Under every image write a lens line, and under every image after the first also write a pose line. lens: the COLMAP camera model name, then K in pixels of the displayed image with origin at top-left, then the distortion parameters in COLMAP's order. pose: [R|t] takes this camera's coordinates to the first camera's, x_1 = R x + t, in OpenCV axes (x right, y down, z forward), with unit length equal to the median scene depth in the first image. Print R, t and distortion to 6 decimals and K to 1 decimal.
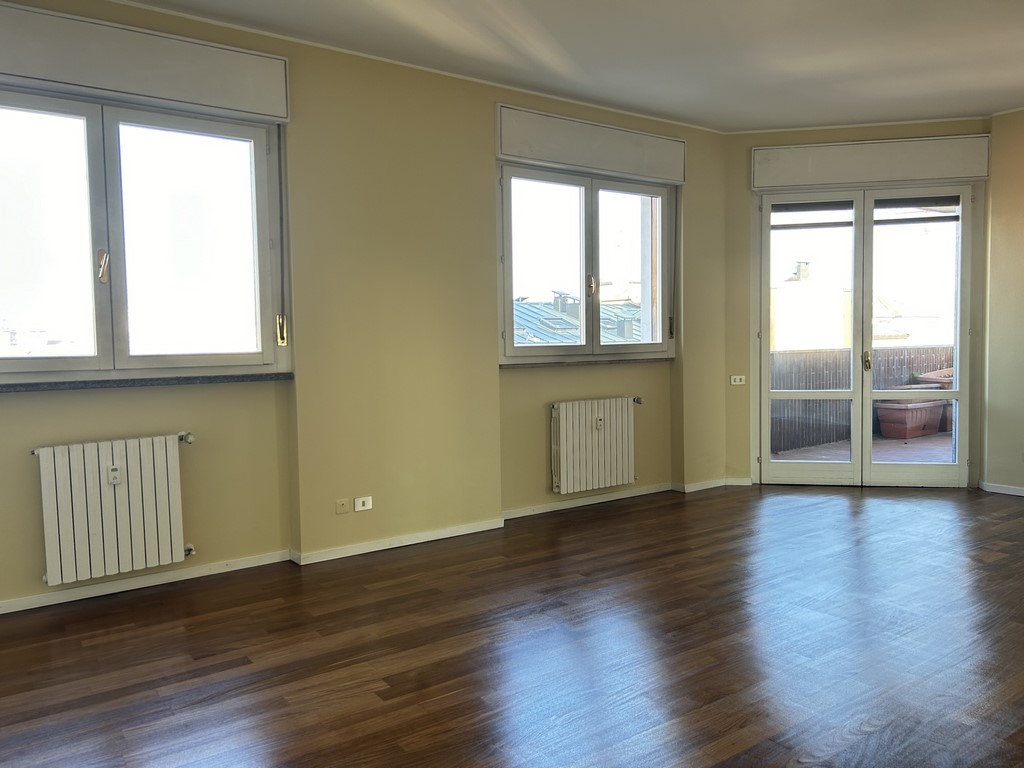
lens RADIAL K [[771.2, 0, 512.0], [0, 771.2, 384.0], [0, 0, 1]] dist [0.005378, 0.006632]
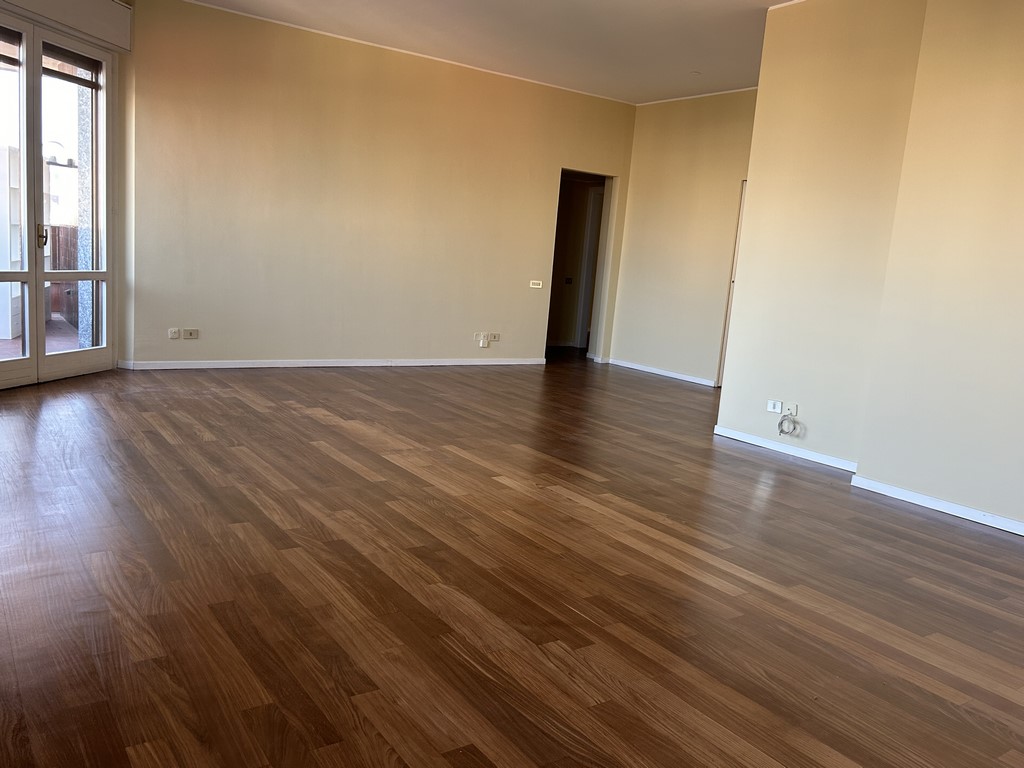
lens RADIAL K [[824.5, 0, 512.0], [0, 824.5, 384.0], [0, 0, 1]] dist [0.002005, 0.001610]
pose [[0.021098, -0.142868, 0.989517, -0.468311], [-0.015116, 0.989578, 0.143199, -0.007457], [-0.999663, -0.017979, 0.018719, 0.479303]]
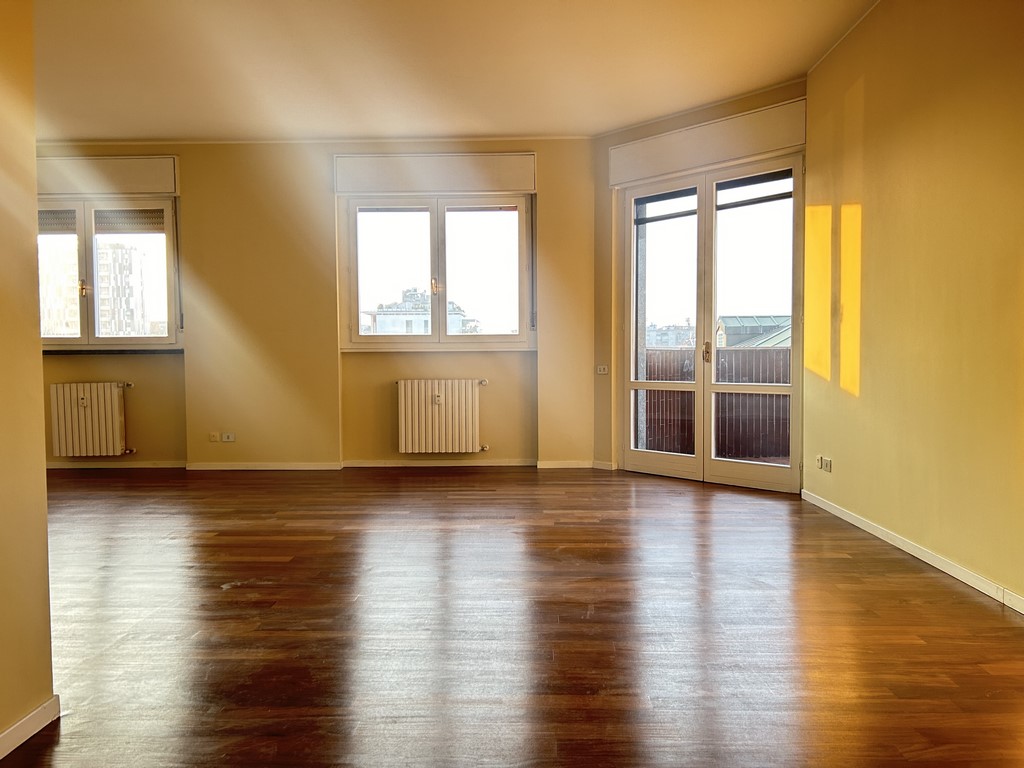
lens RADIAL K [[771.2, 0, 512.0], [0, 771.2, 384.0], [0, 0, 1]] dist [0.005378, 0.006632]
pose [[0.796165, 0.033678, -0.604142, 0.878614], [-0.041873, 0.999123, 0.000513, 0.020255], [0.603629, 0.024889, 0.796876, 0.095438]]
